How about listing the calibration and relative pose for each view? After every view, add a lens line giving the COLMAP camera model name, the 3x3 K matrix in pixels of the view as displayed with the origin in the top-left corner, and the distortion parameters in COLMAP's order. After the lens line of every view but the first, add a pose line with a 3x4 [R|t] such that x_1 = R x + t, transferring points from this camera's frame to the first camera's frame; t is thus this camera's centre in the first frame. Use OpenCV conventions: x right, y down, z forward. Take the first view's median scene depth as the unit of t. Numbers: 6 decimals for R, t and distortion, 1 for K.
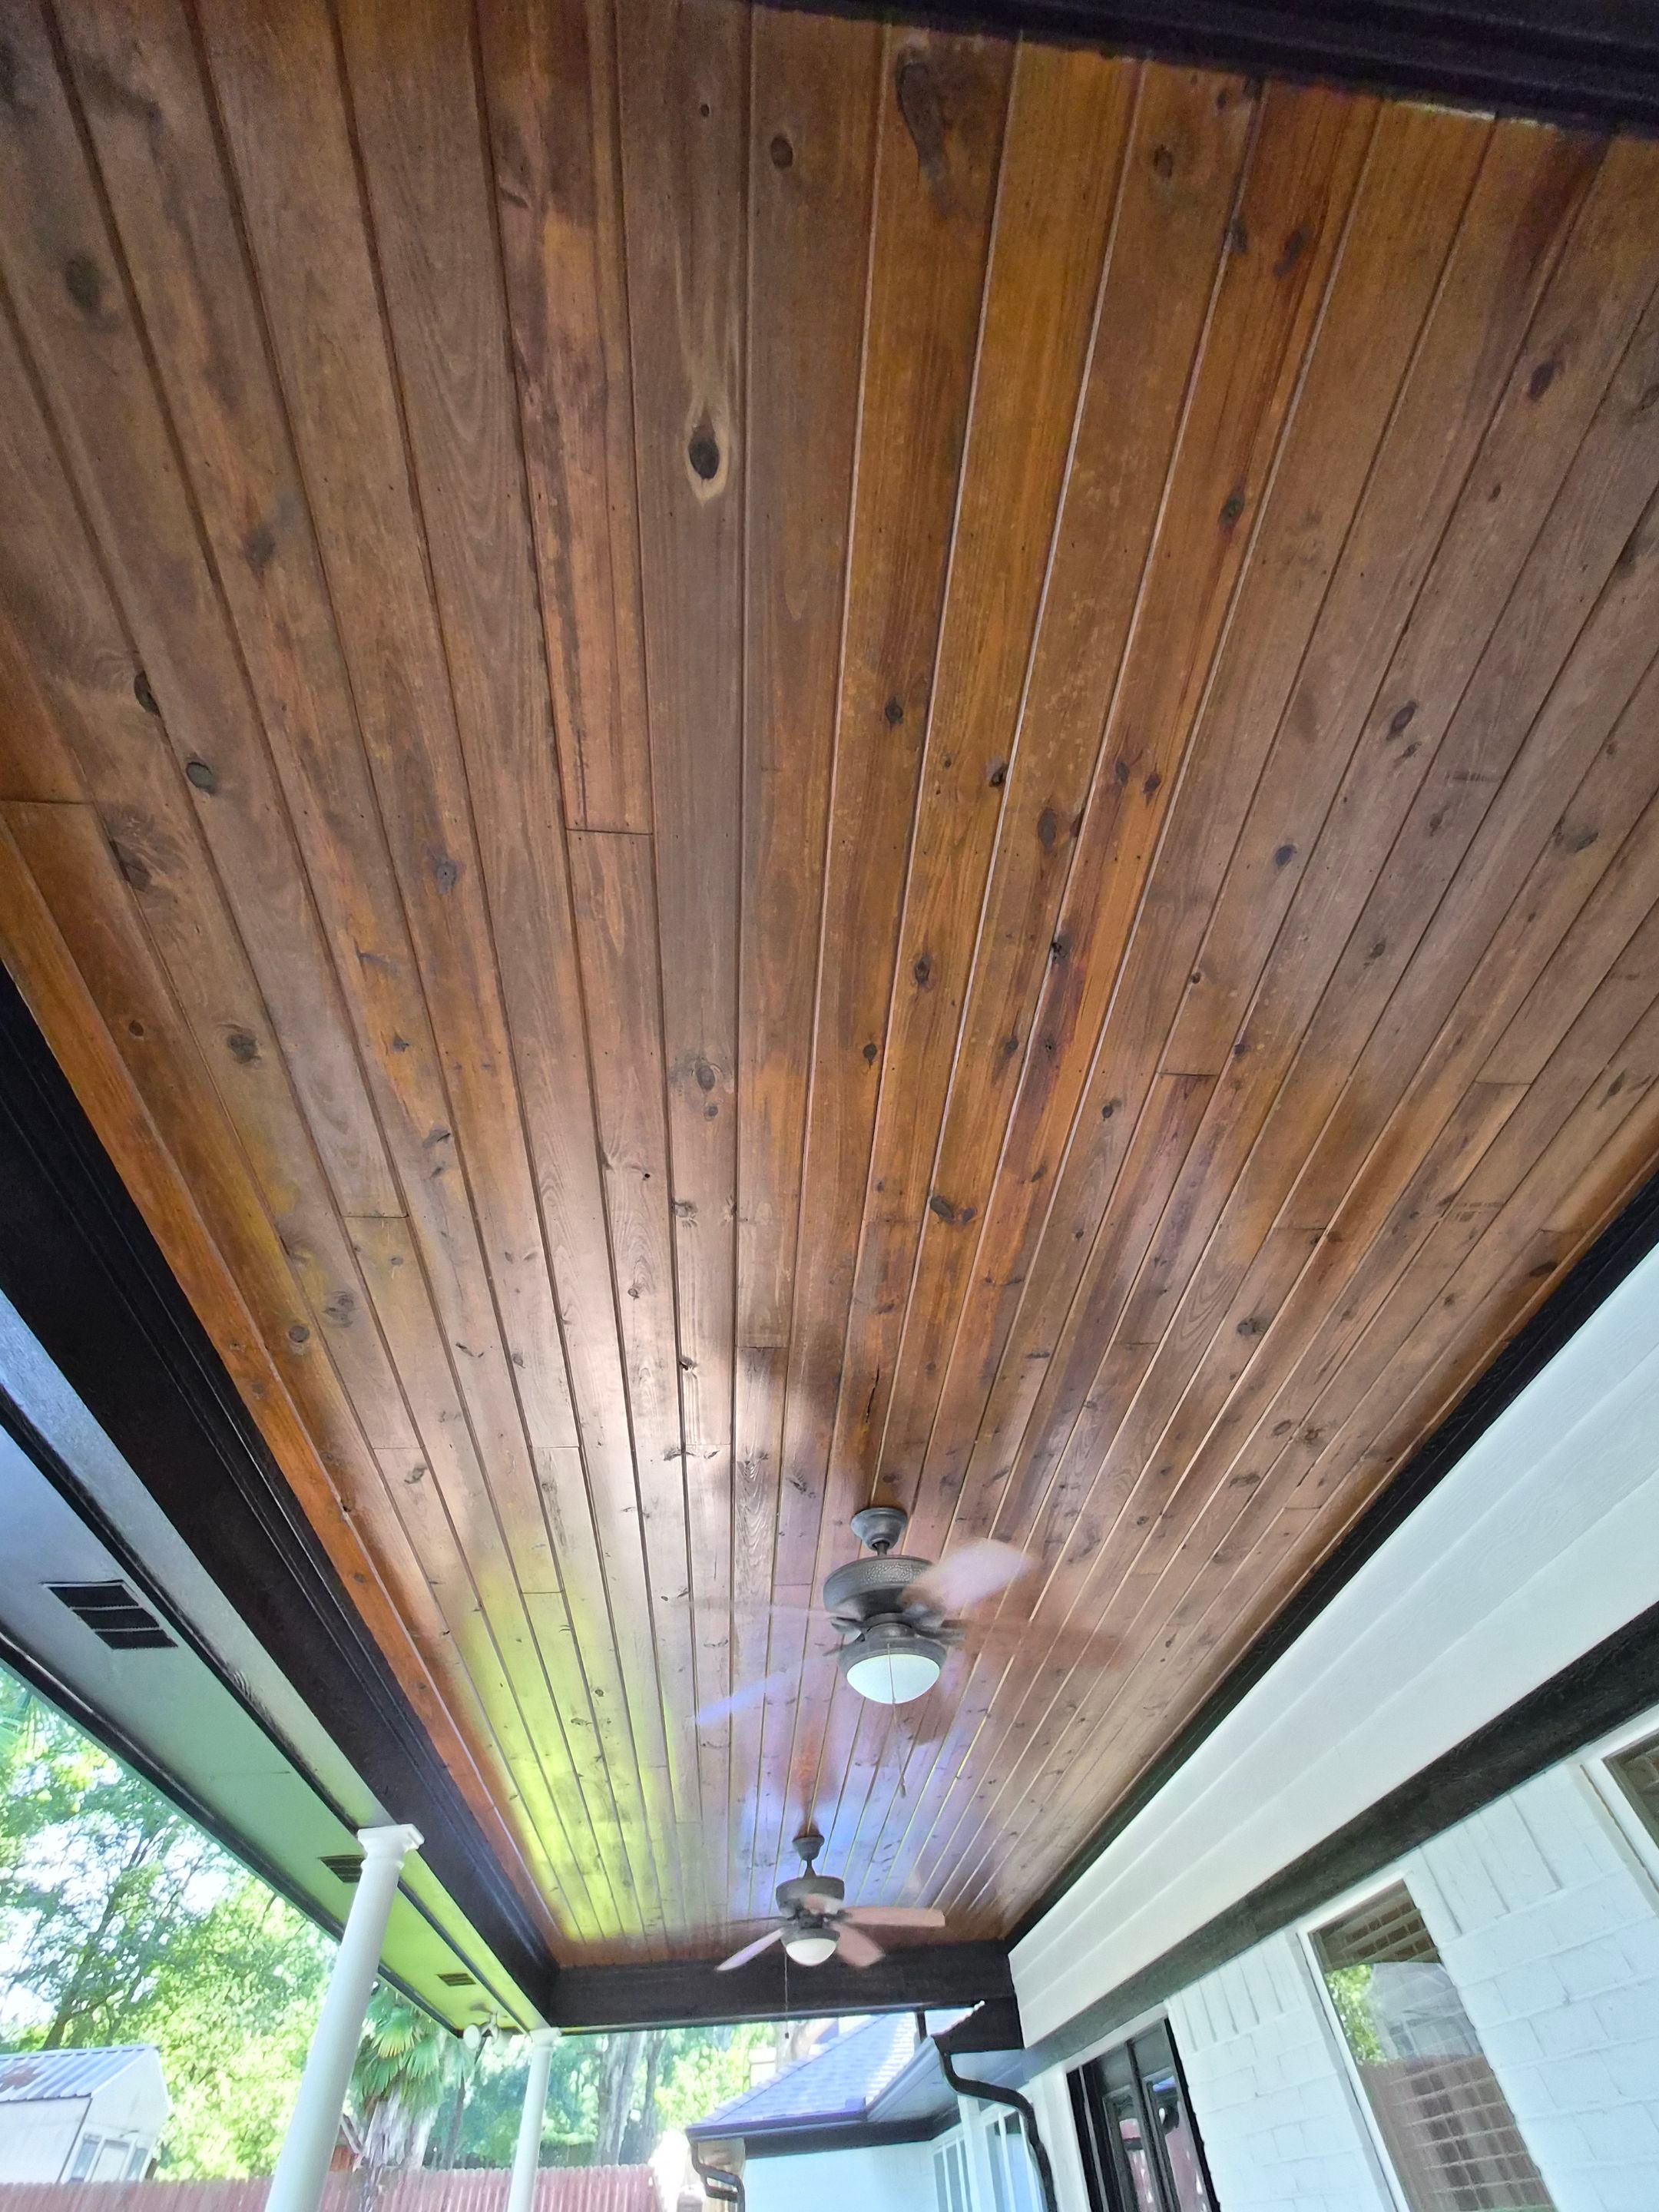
lens RADIAL K [[871.2, 0, 828.0], [0, 871.2, 1110.5], [0, 0, 1]] dist [-0.001829, 0.000054]
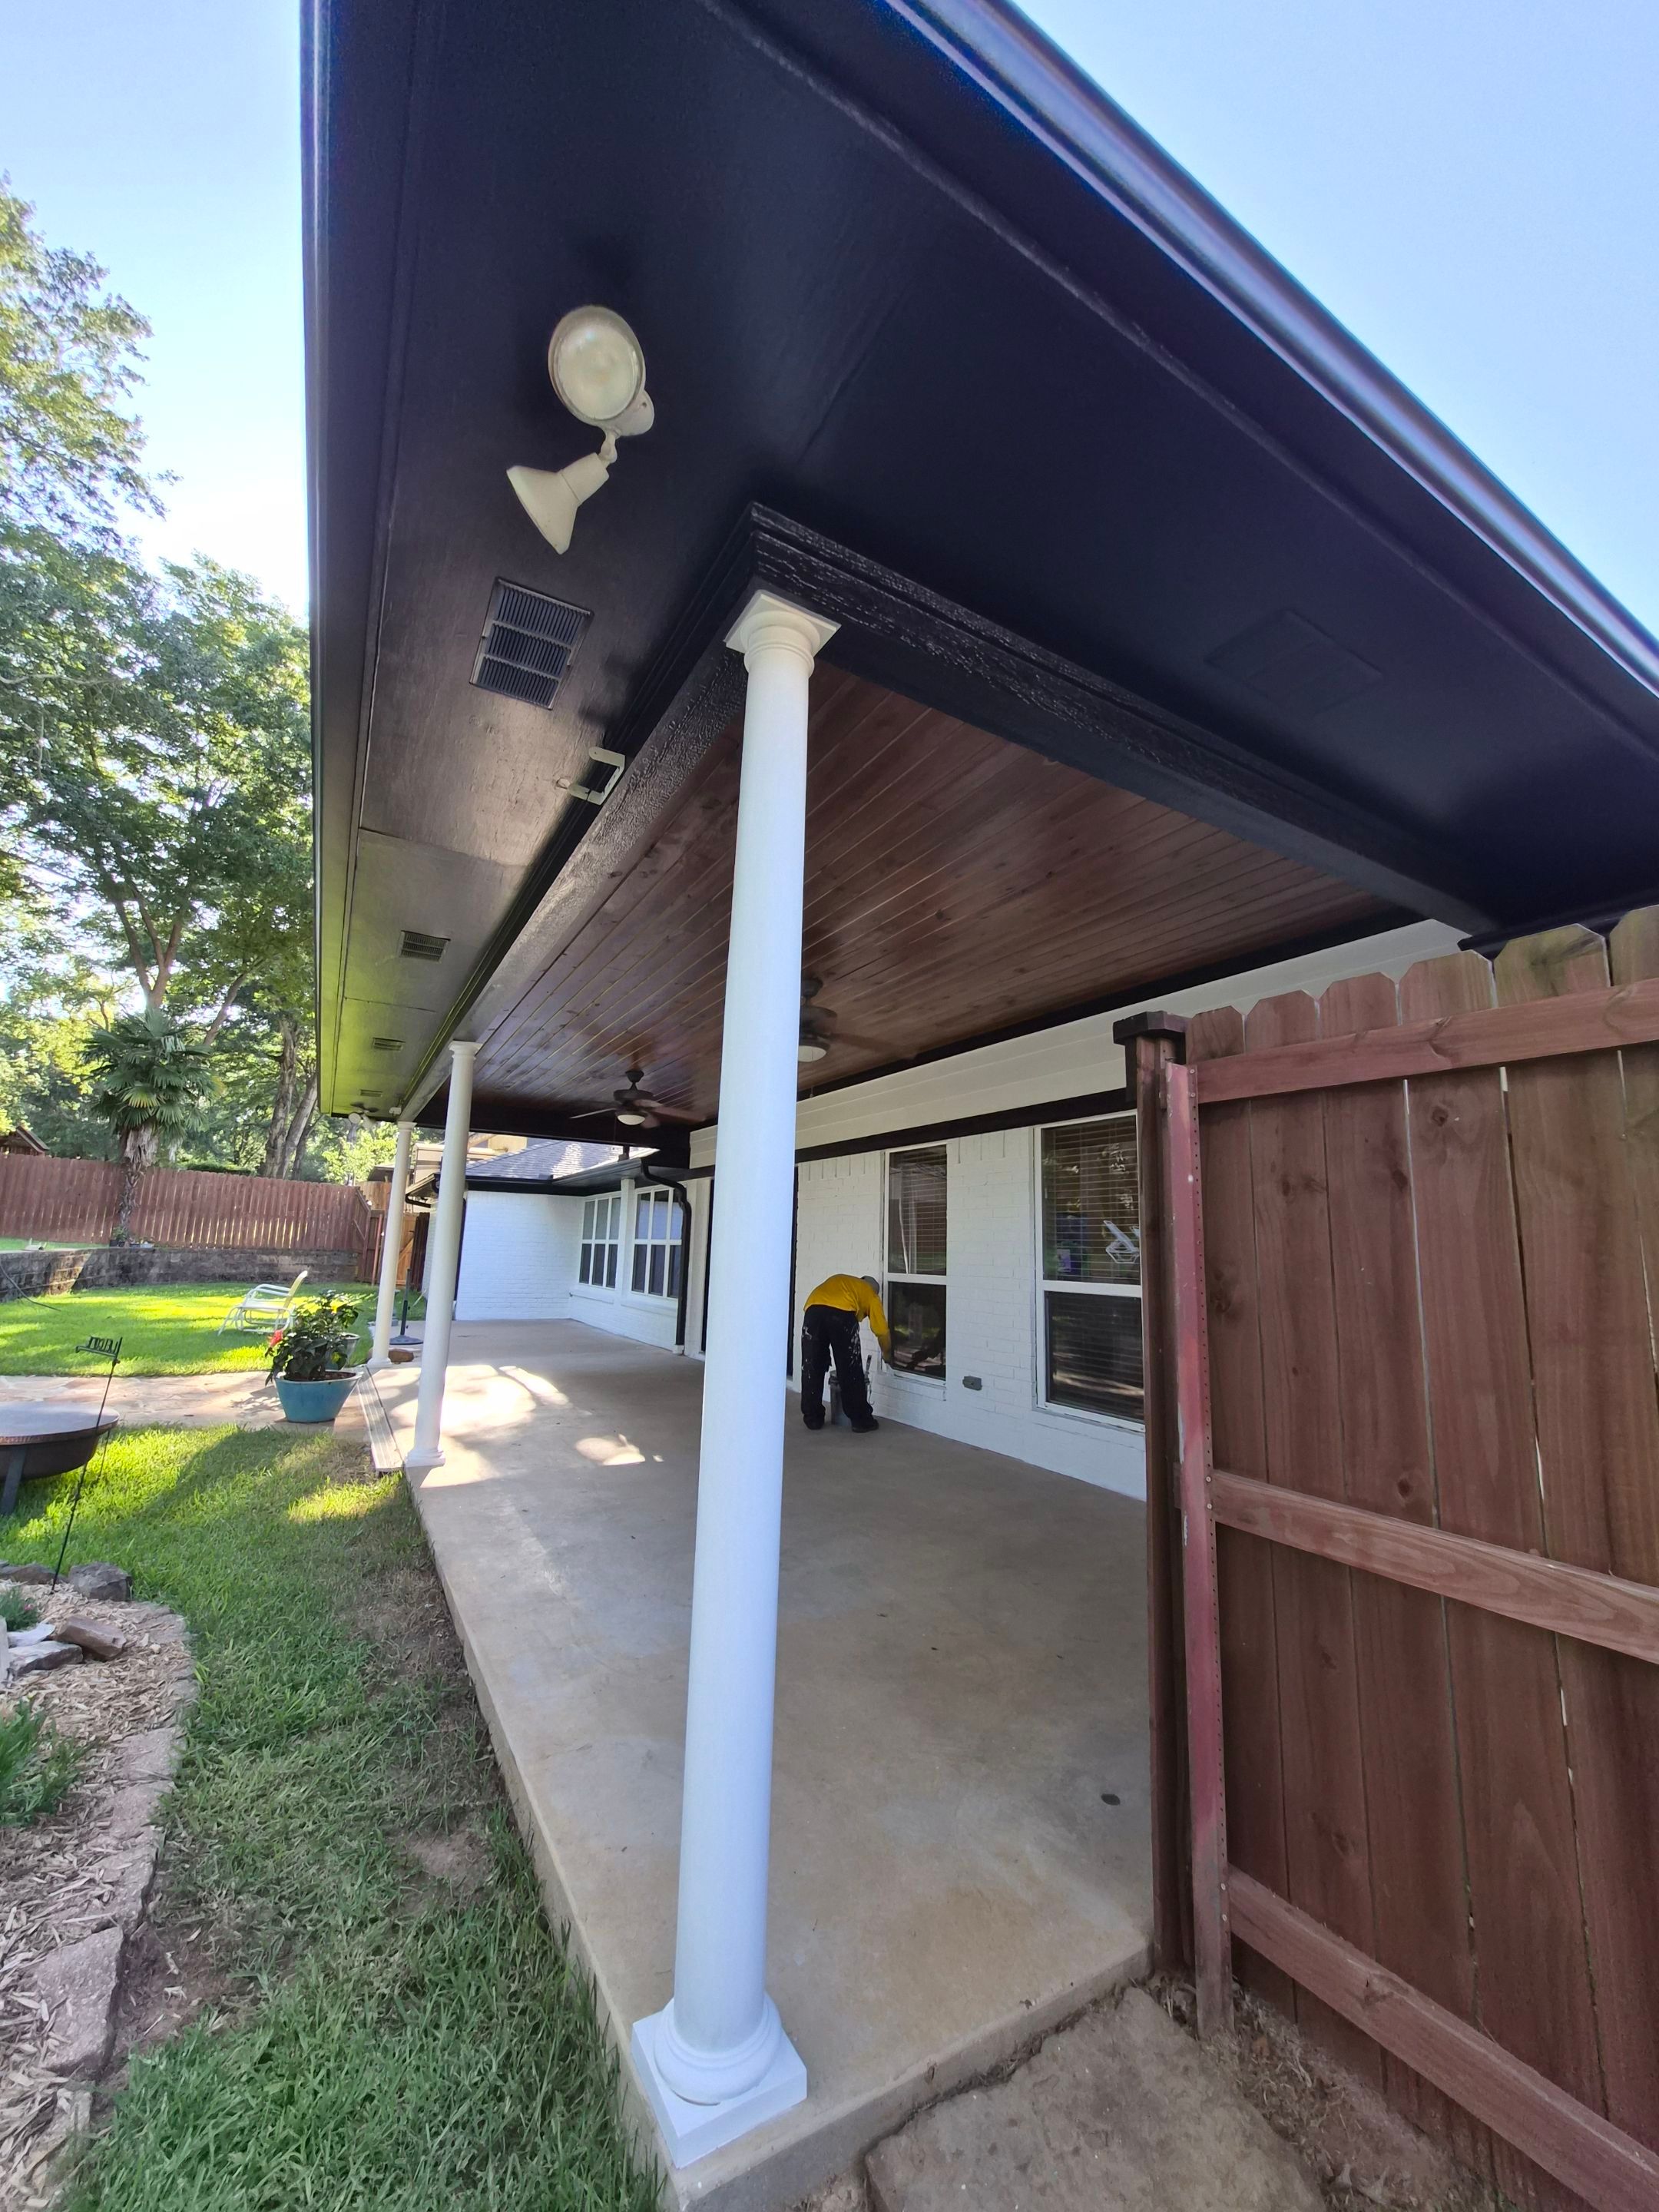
lens RADIAL K [[871.2, 0, 822.5], [0, 871.2, 1112.8], [0, 0, 1]] dist [-0.001829, 0.000054]
pose [[0.896663, 0.158314, 0.413440, -0.307264], [-0.398077, 0.696972, 0.596459, -0.229211], [-0.193728, -0.699404, 0.687970, -0.253176]]
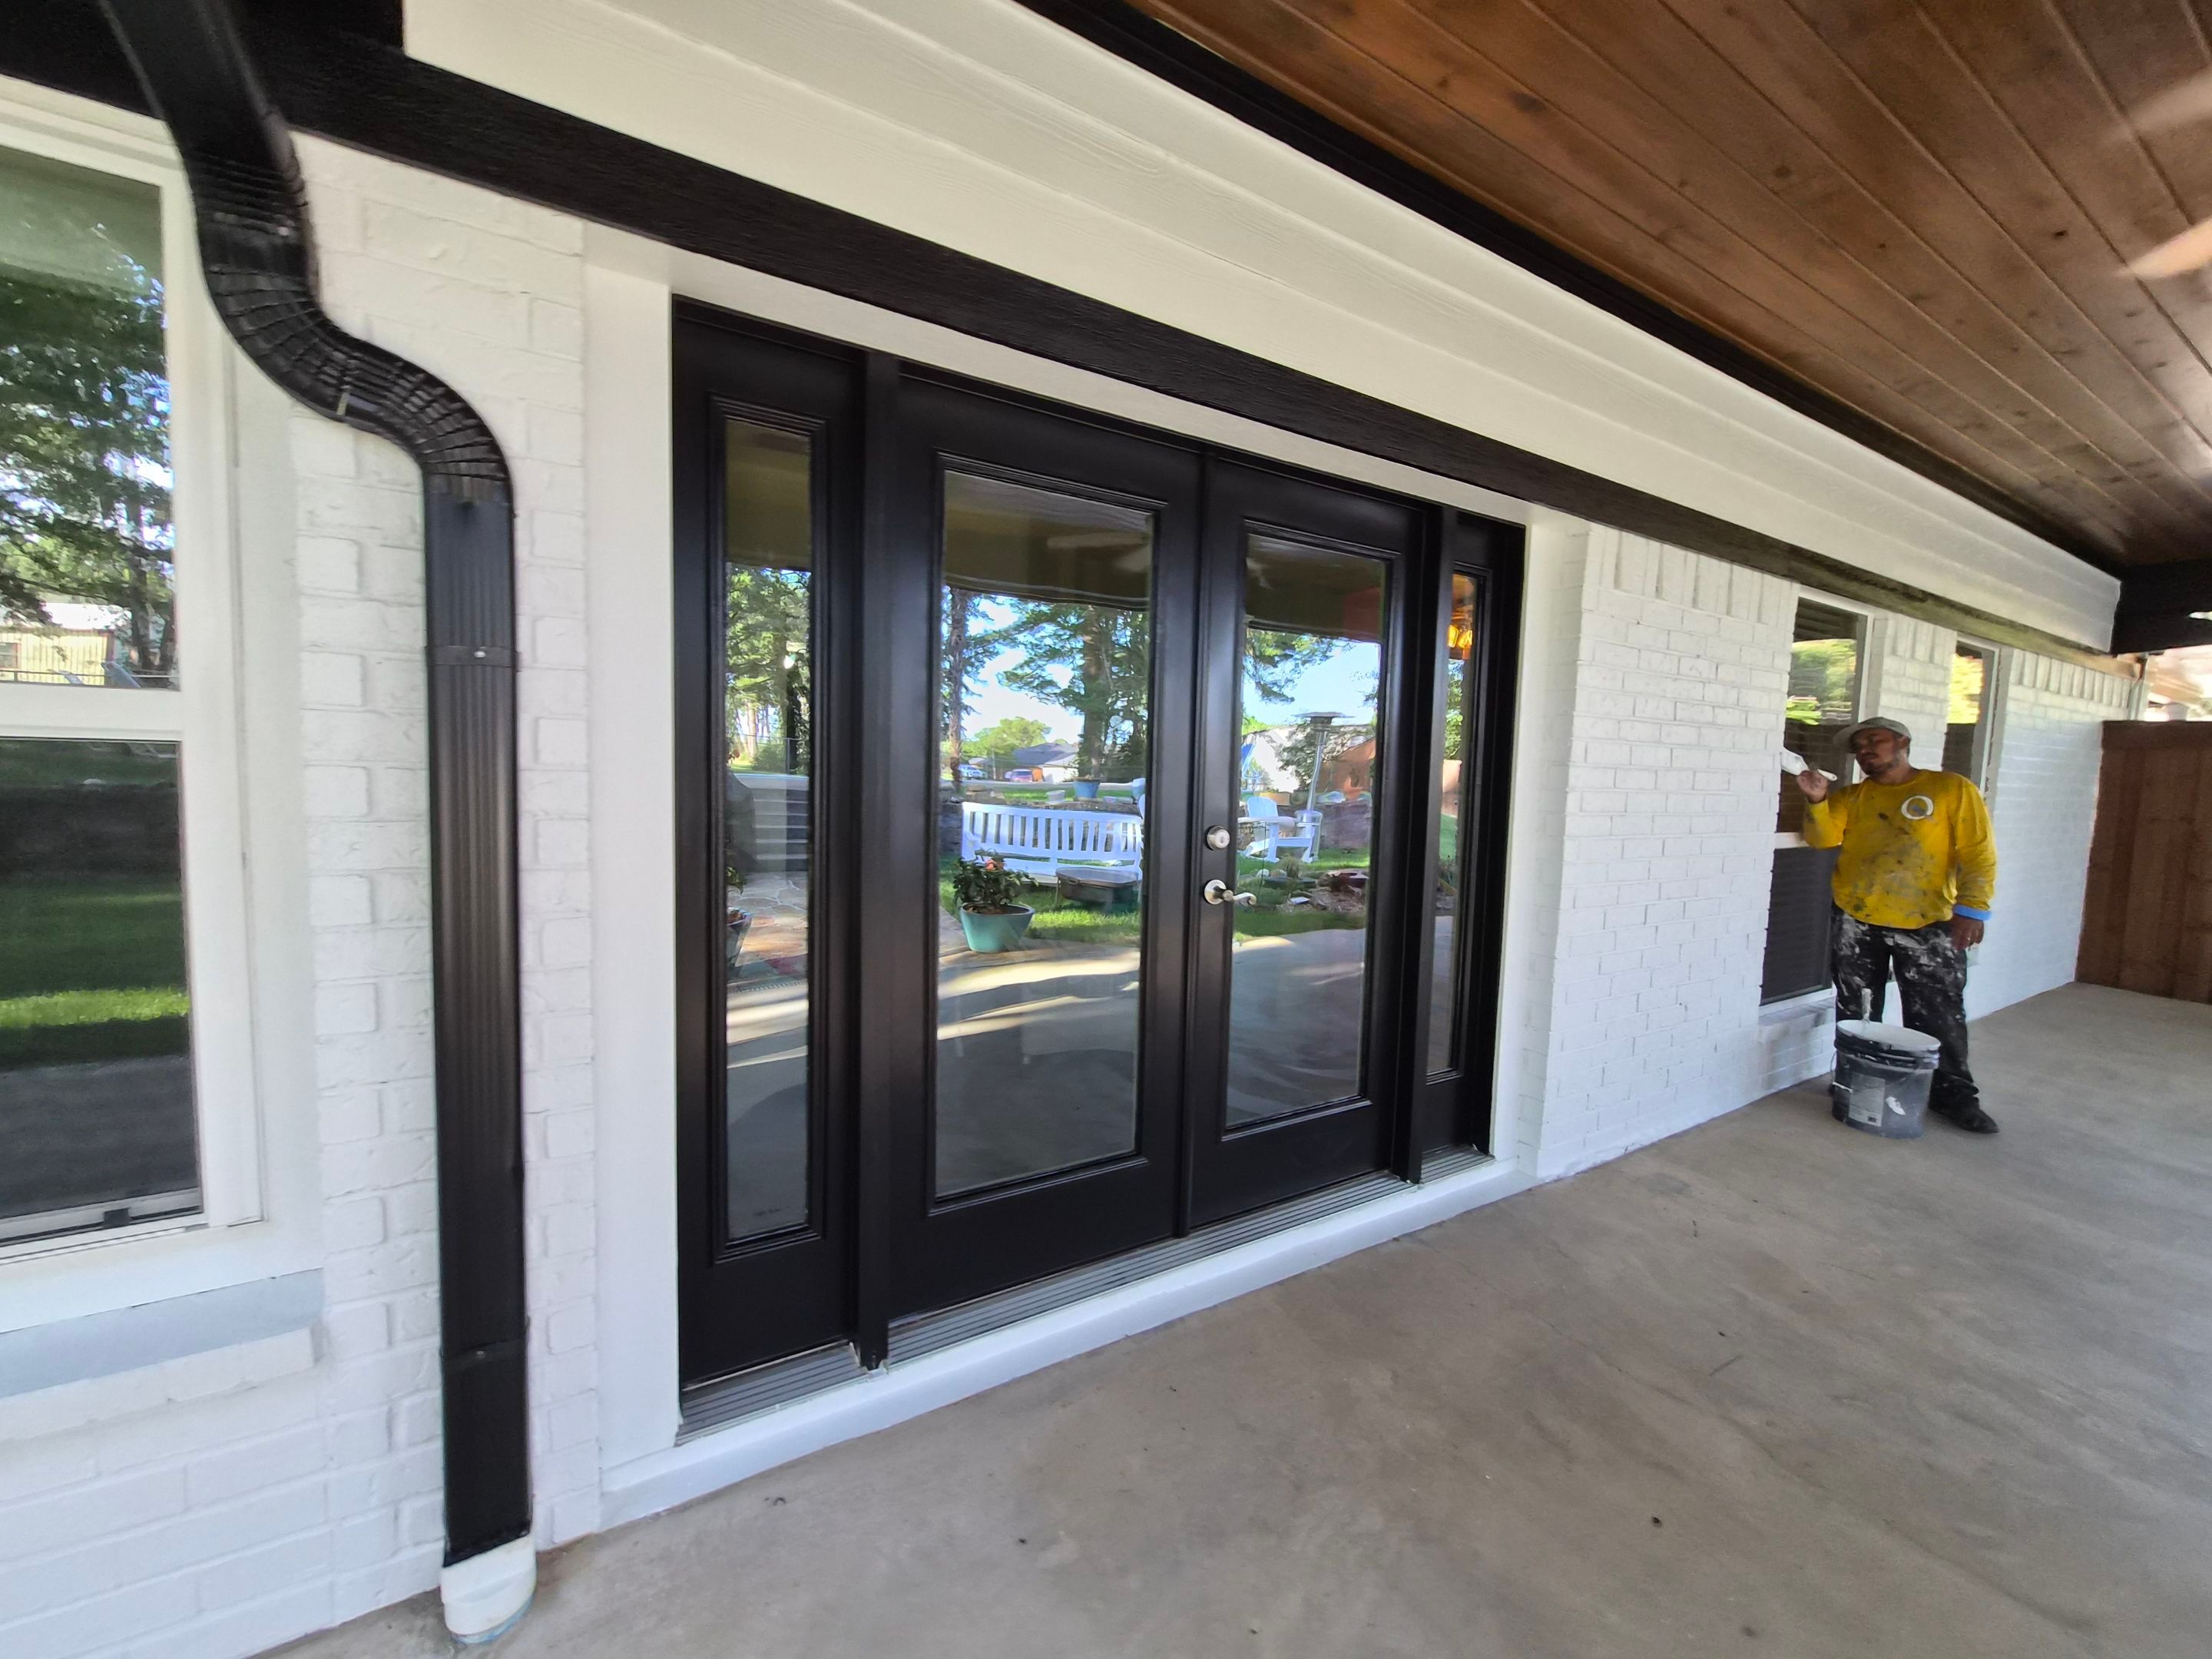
lens RADIAL K [[871.2, 0, 1119.5], [0, 871.2, 820.5], [0, 0, 1]] dist [-0.001829, 0.000054]
pose [[-0.460002, -0.019224, 0.887710, -0.030340], [-0.709697, 0.608775, -0.354574, 1.136259], [-0.533599, -0.793110, -0.293681, 0.827802]]
